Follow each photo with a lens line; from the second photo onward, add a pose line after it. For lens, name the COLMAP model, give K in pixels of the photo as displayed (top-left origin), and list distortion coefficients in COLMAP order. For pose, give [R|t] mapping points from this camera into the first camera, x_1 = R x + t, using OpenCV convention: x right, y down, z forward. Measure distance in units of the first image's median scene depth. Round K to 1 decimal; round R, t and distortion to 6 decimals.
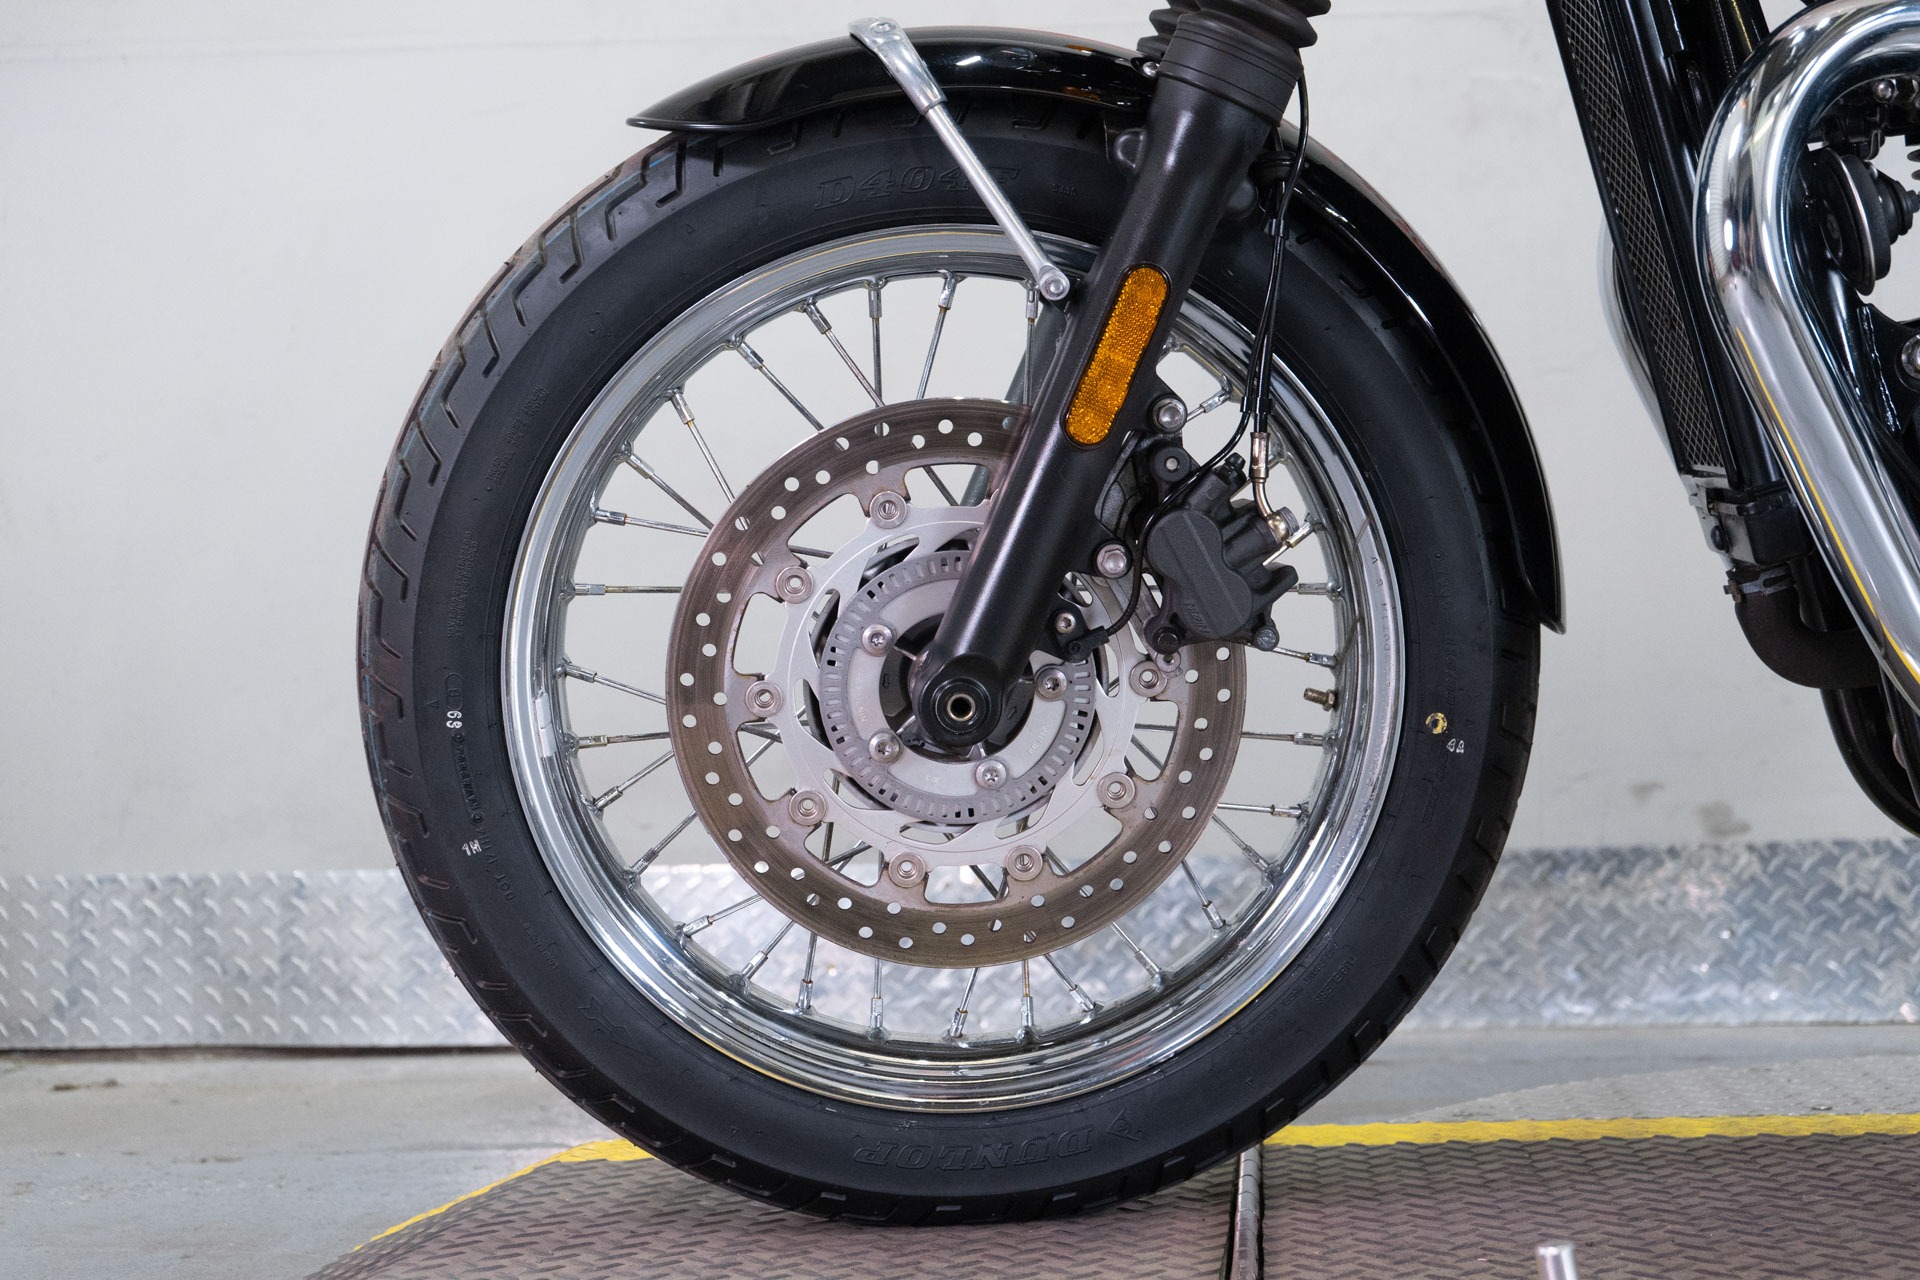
lens RADIAL K [[2560.4, 0, 973.2], [0, 2560.4, 651.9], [0, 0, 1]] dist [0.023622, 0.000000]
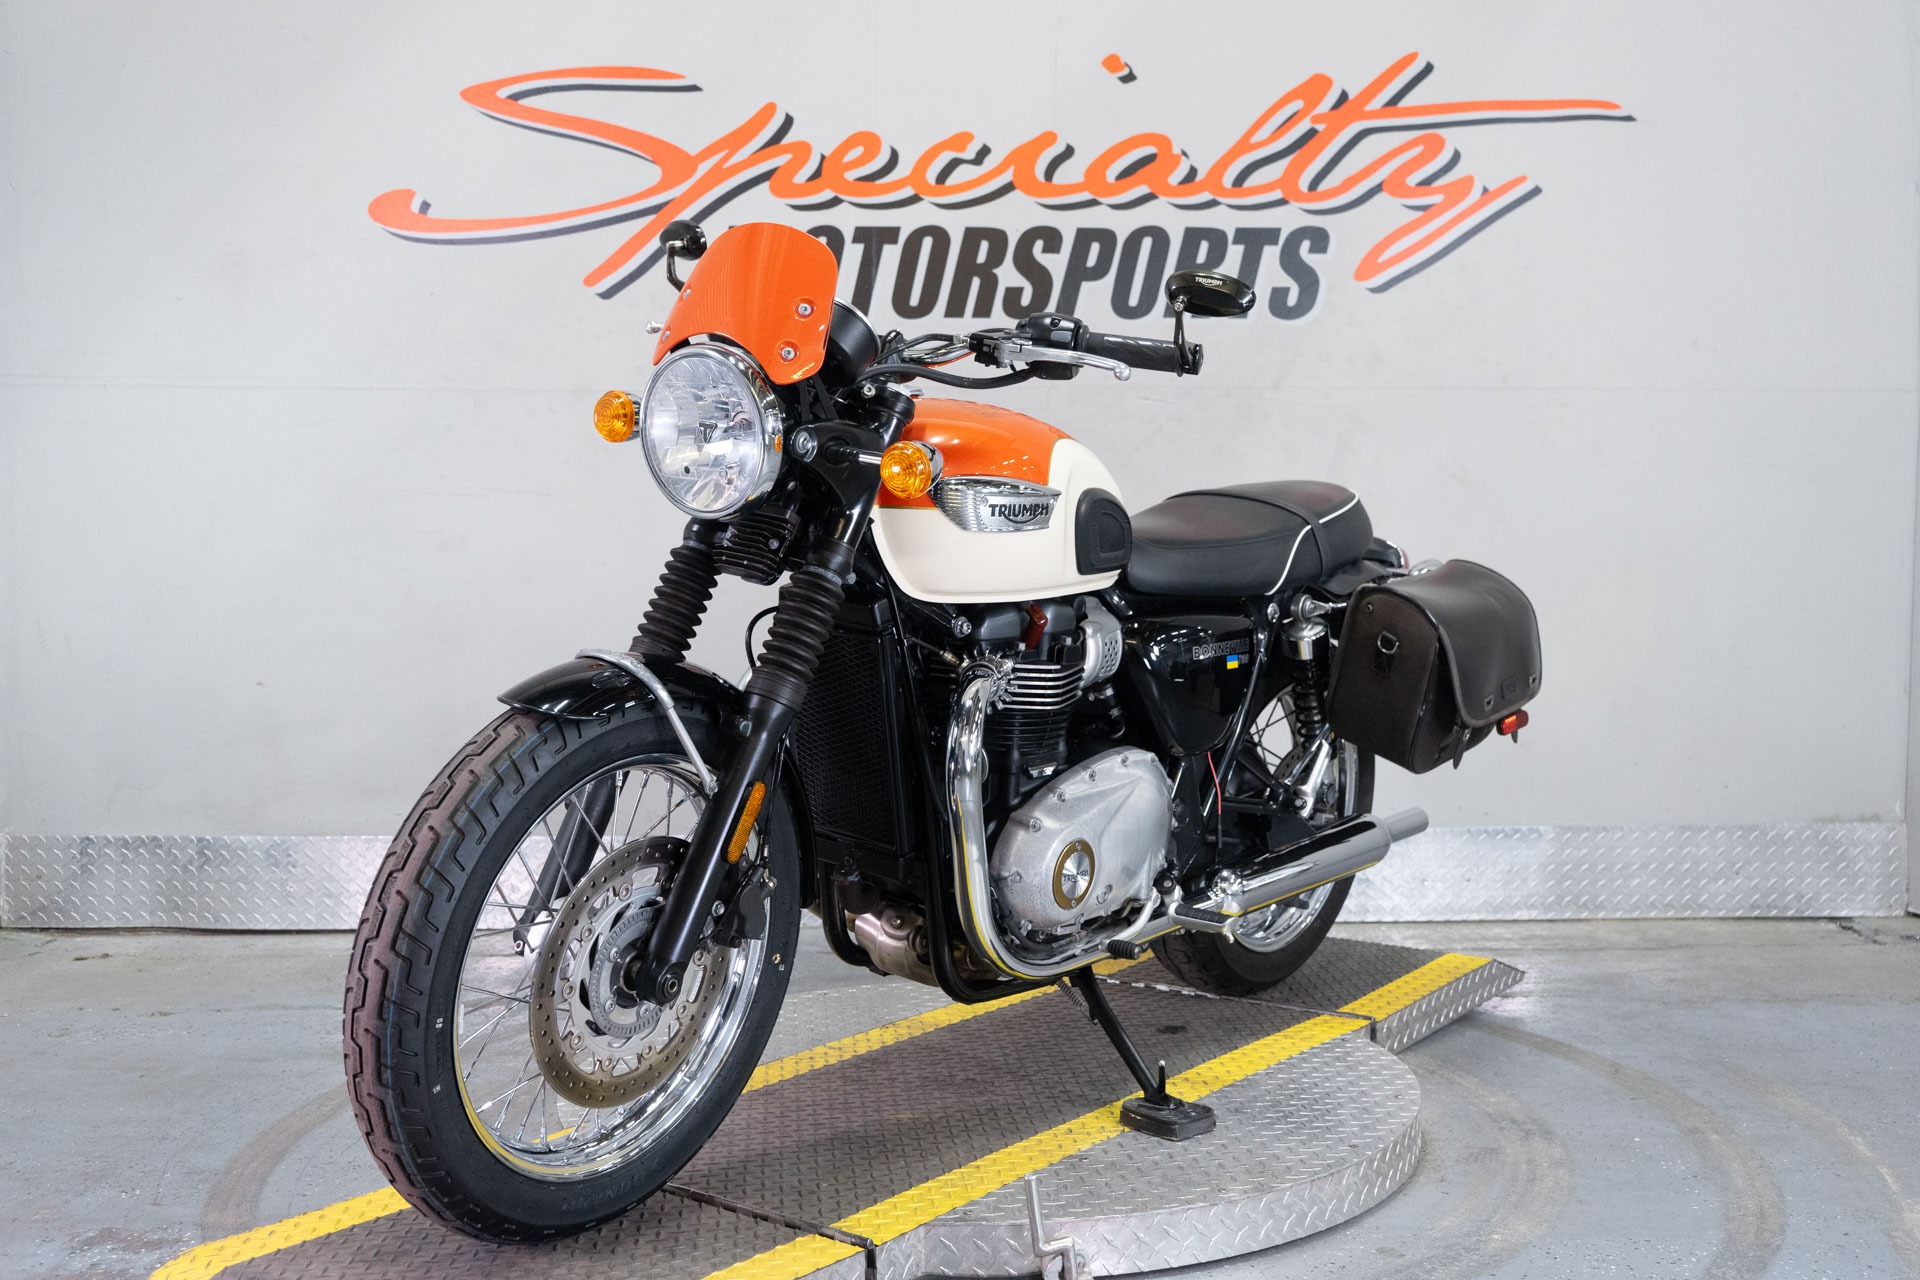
lens RADIAL K [[2077.9, 0, 956.3], [0, 2077.9, 627.0], [0, 0, 1]] dist [0.024964, 0.000000]
pose [[0.997230, 0.014352, 0.072985, 0.336354], [-0.020384, 0.996375, 0.082588, -0.410257], [-0.071535, -0.083847, 0.993908, -1.072025]]
